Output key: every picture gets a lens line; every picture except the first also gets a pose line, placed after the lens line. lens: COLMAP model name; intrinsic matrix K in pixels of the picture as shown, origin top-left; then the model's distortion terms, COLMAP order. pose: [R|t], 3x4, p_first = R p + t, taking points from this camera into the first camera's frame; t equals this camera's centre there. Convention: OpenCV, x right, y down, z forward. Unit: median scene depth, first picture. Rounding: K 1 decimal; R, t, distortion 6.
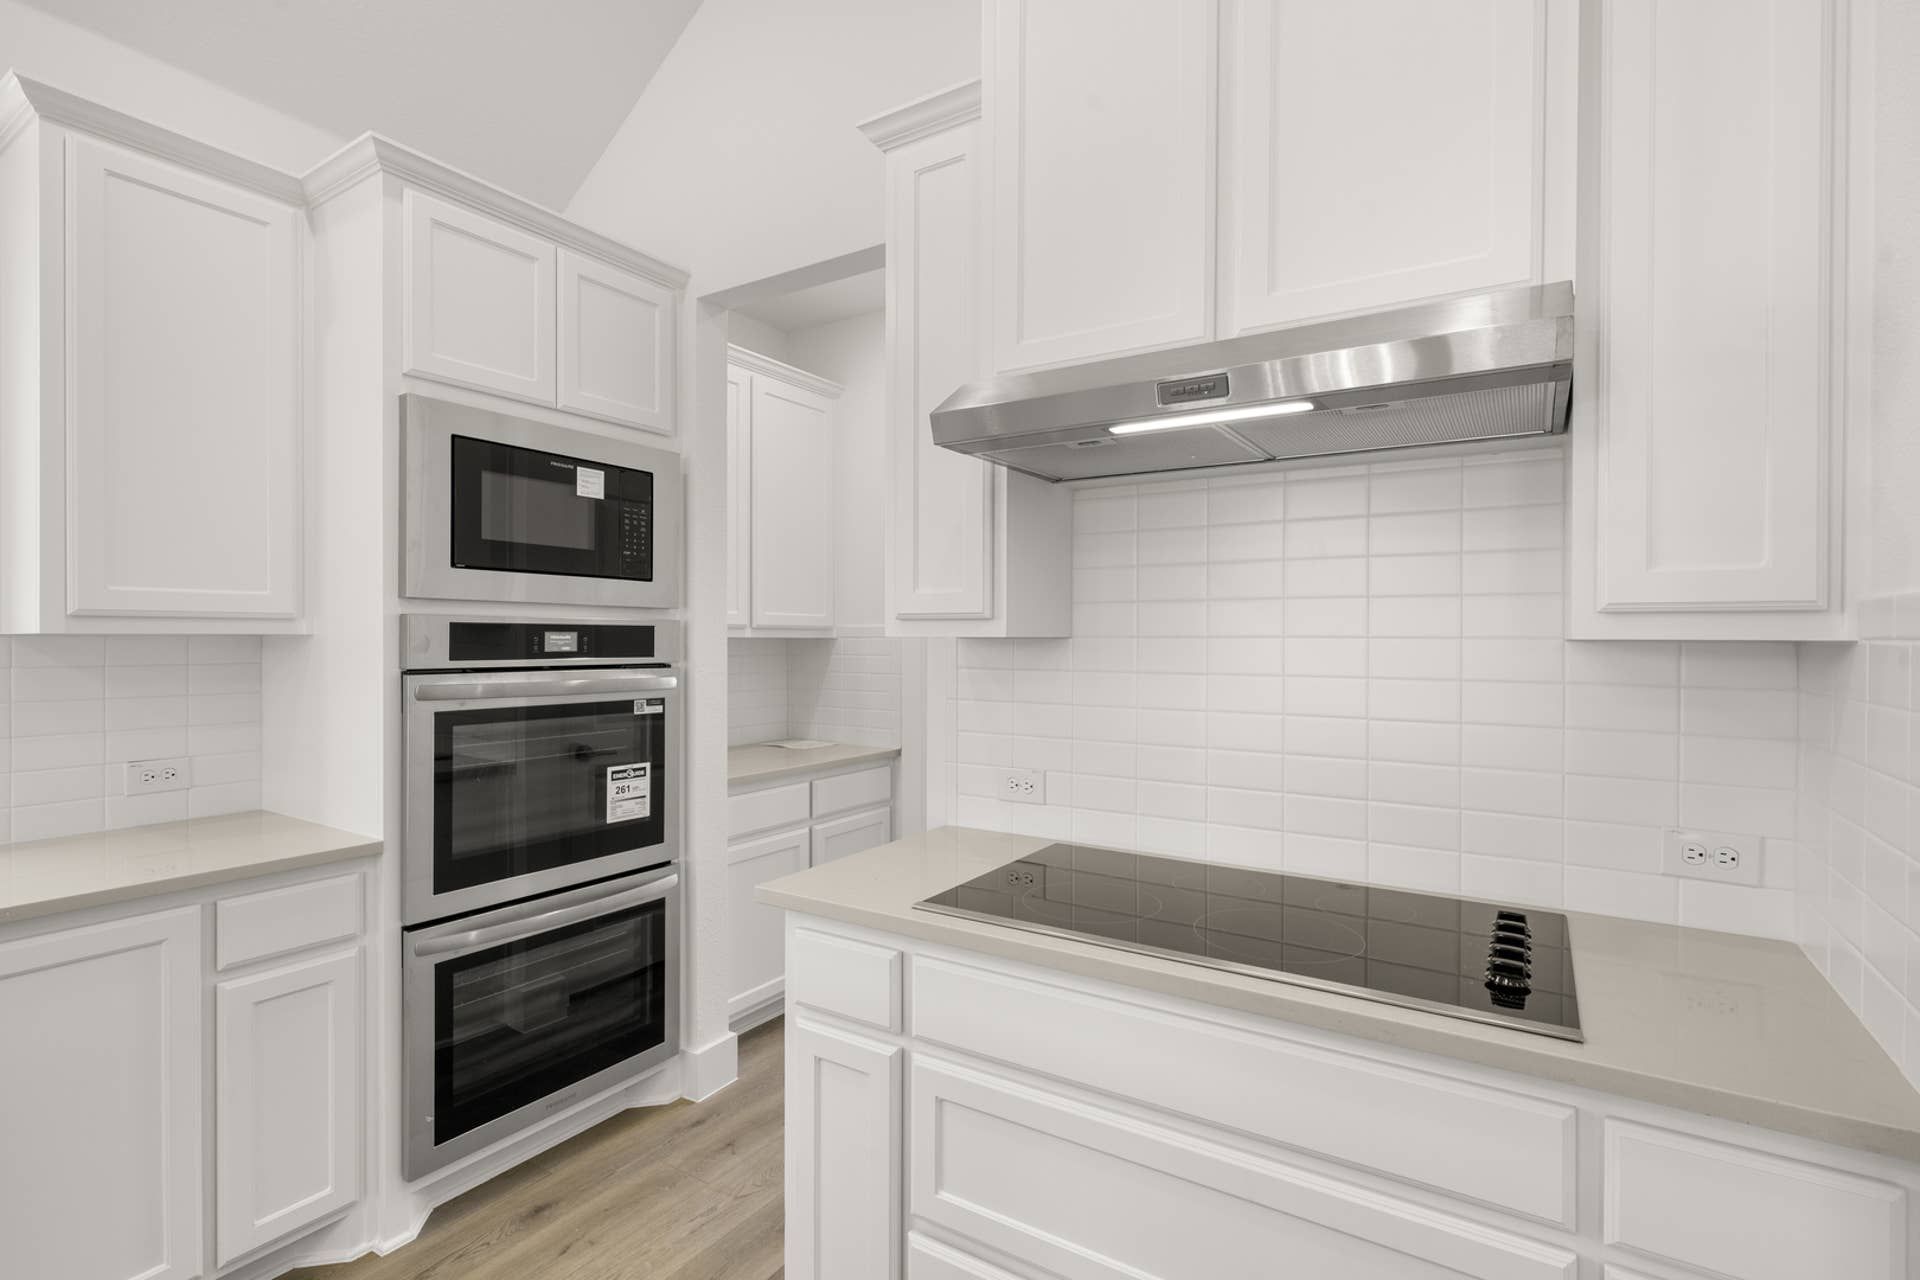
lens RADIAL K [[896.3, 0, 960.0], [0, 896.3, 640.0], [0, 0, 1]] dist [-0.000386, 0.000040]
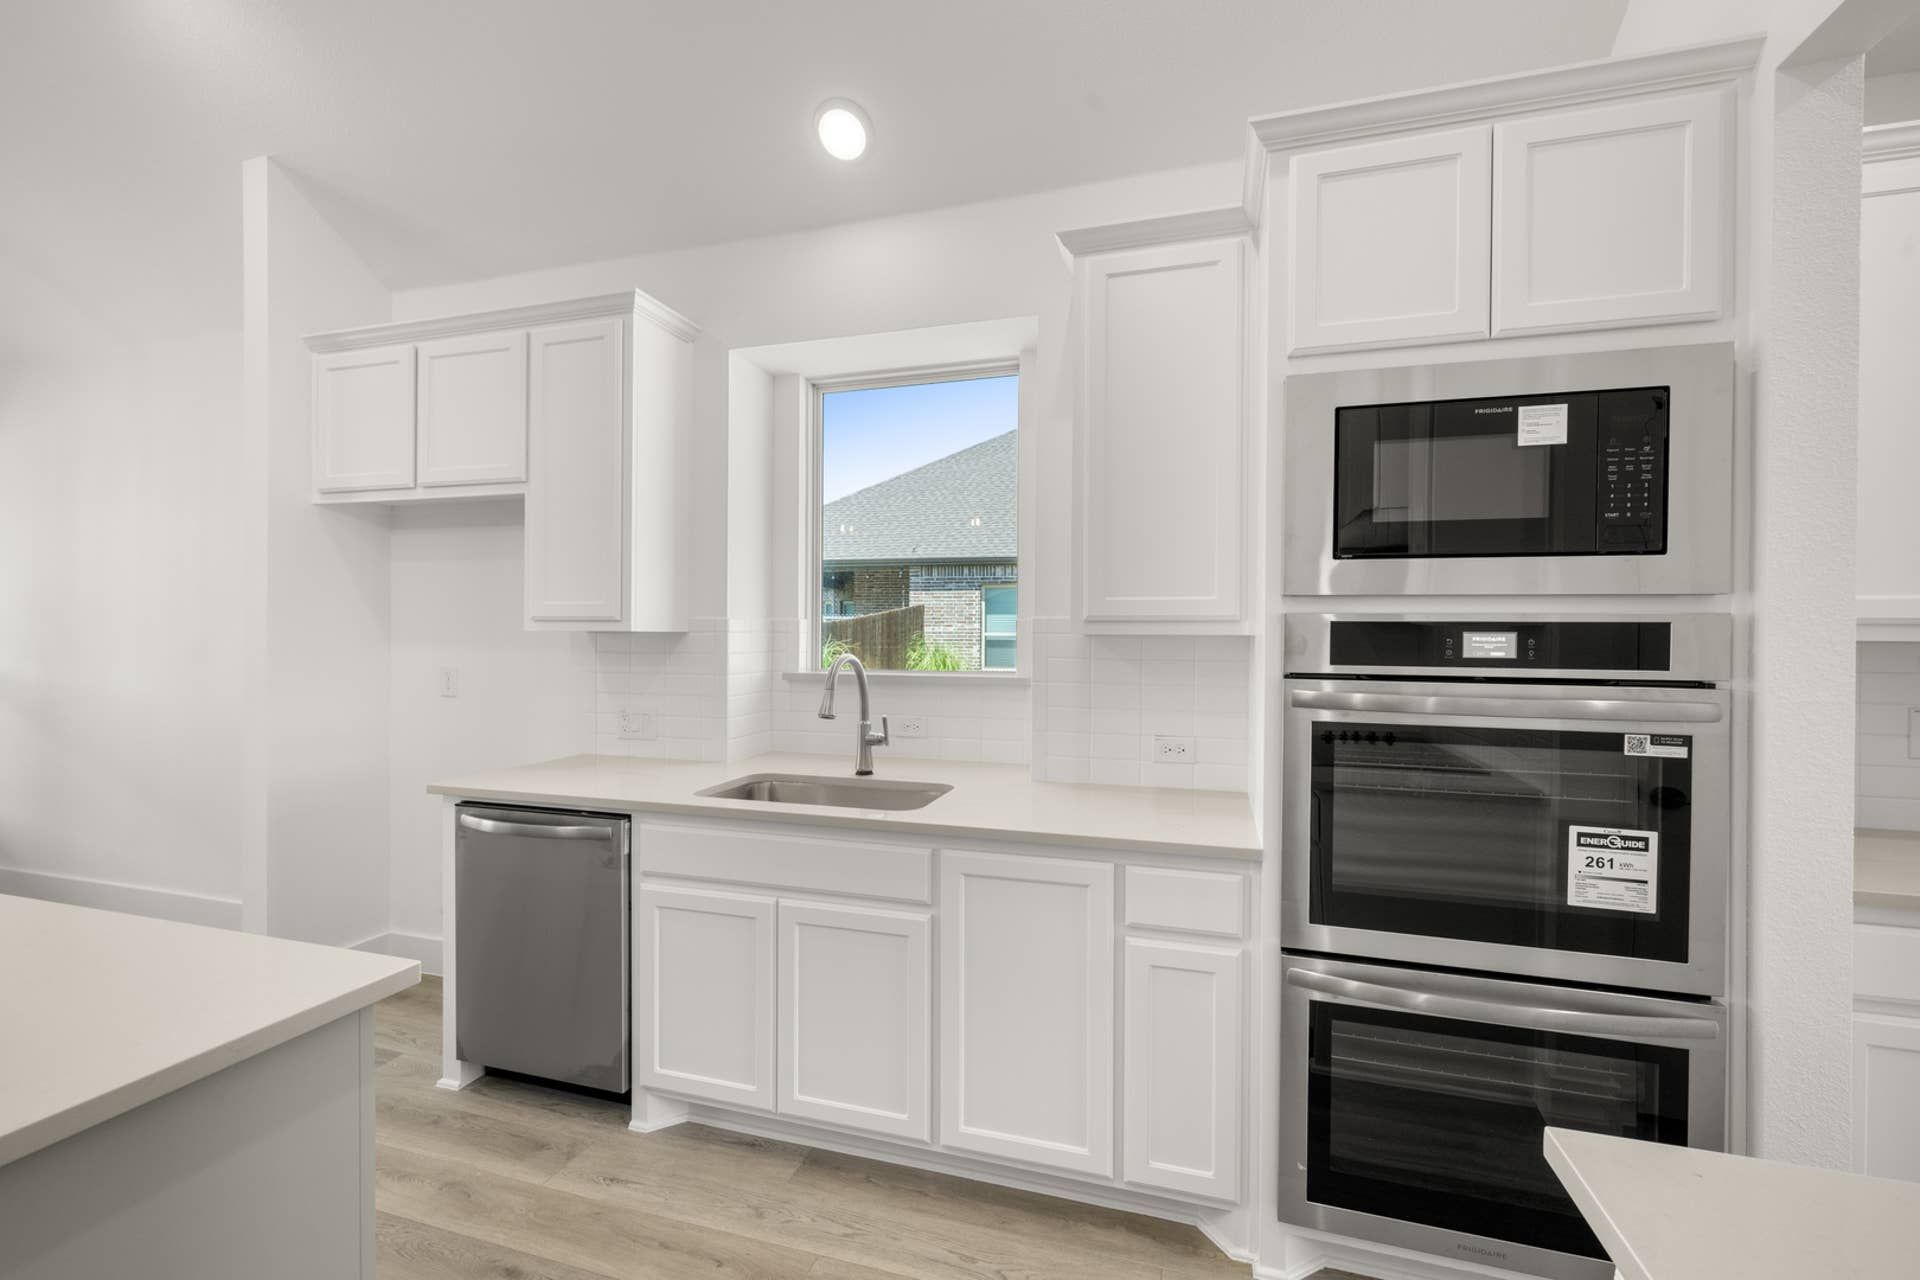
lens RADIAL K [[805.4, 0, 960.0], [0, 805.4, 640.0], [0, 0, 1]] dist [-0.000013, -0.000120]
pose [[0.272942, 0.006656, -0.962007, 0.087859], [-0.007847, 0.999958, 0.004693, -0.002106], [0.961998, 0.006268, 0.272983, 0.396274]]
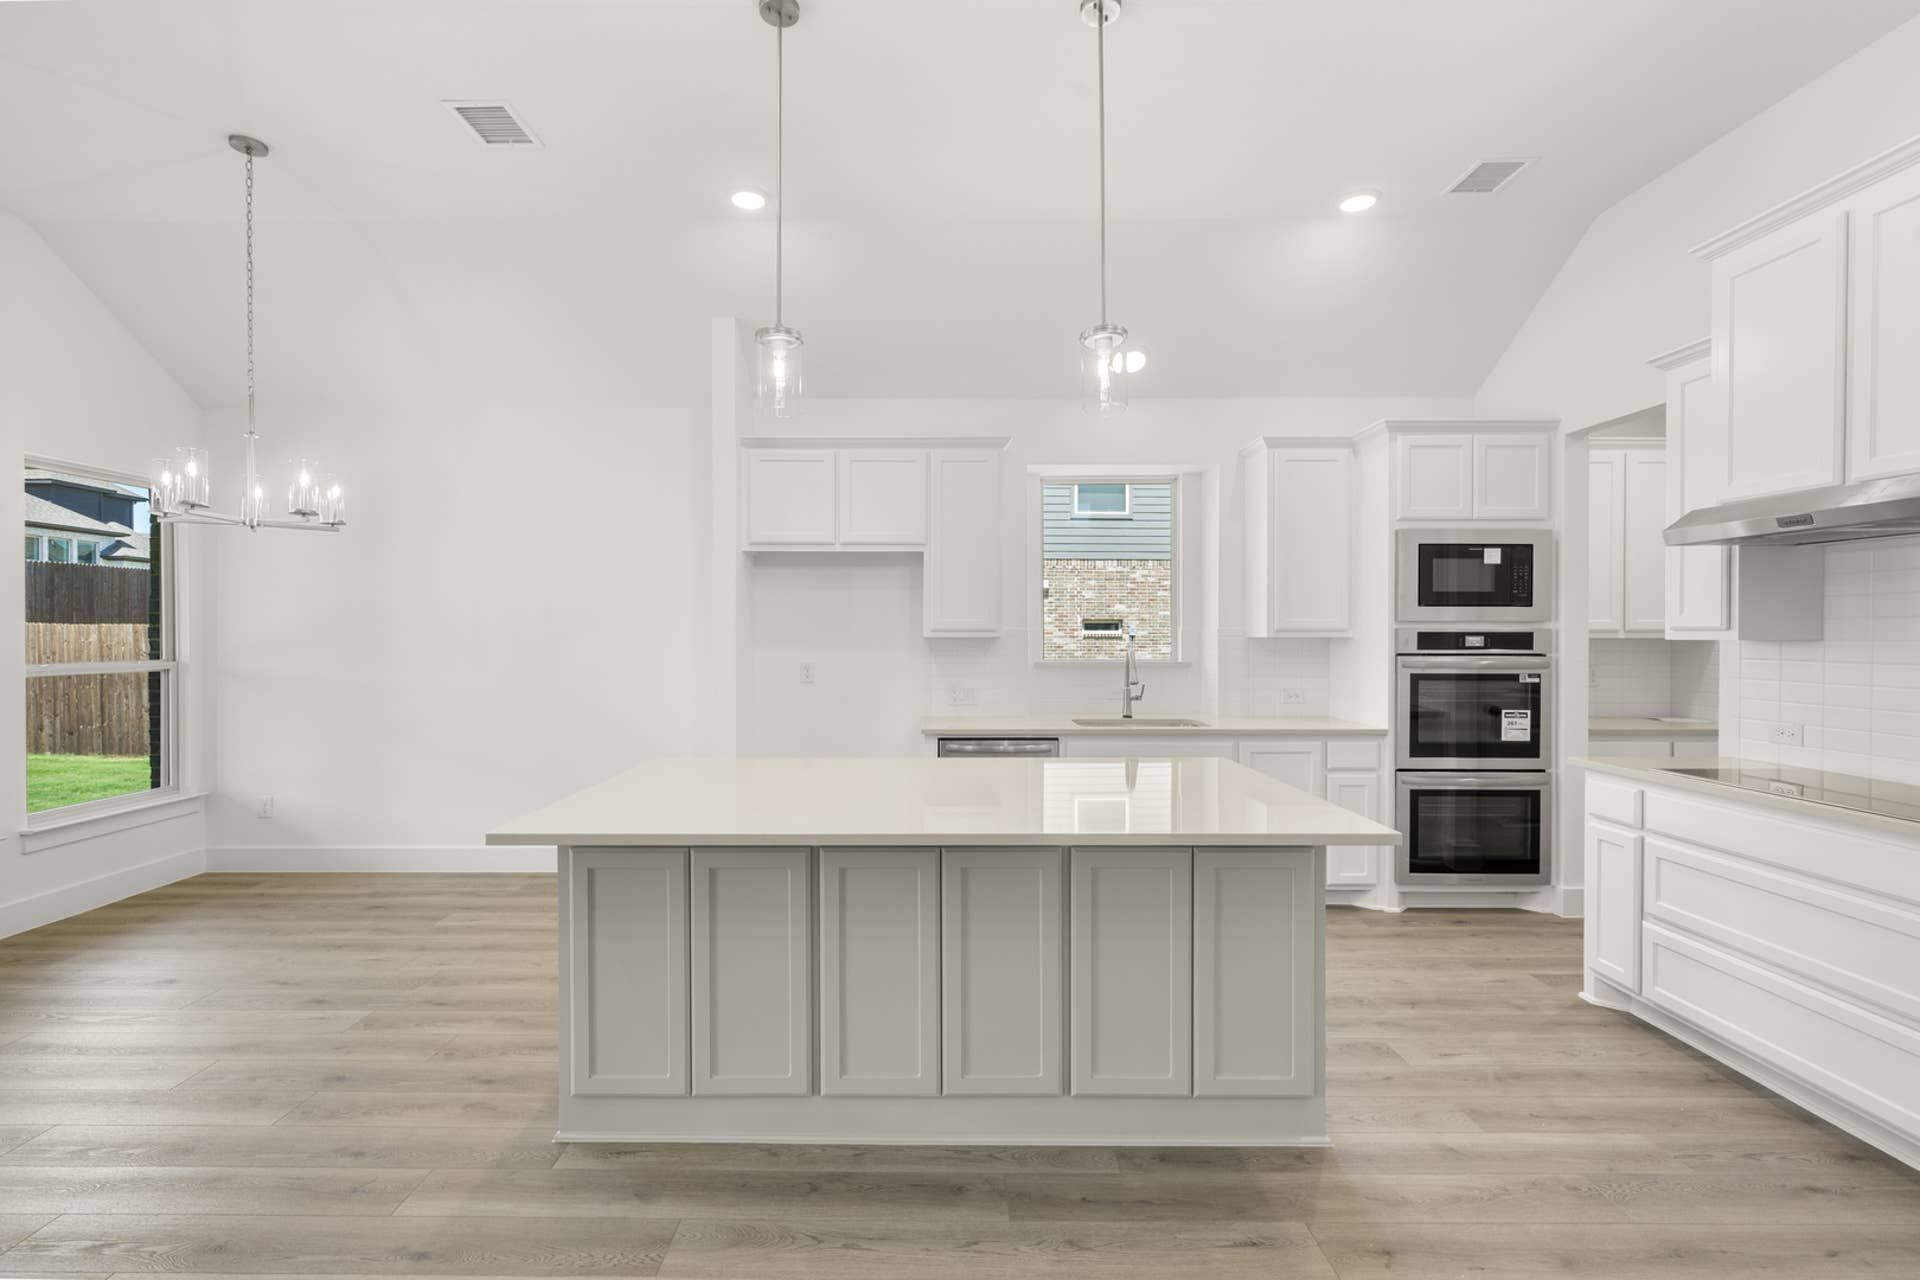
lens RADIAL K [[850.6, 0, 930.4], [0, 850.6, 639.6], [0, 0, 1]] dist [-0.000131, 0.000108]
pose [[0.533270, 0.004336, -0.845934, 0.487171], [-0.000763, 0.999989, 0.004645, -0.008970], [0.845945, -0.001831, 0.533267, -0.983480]]
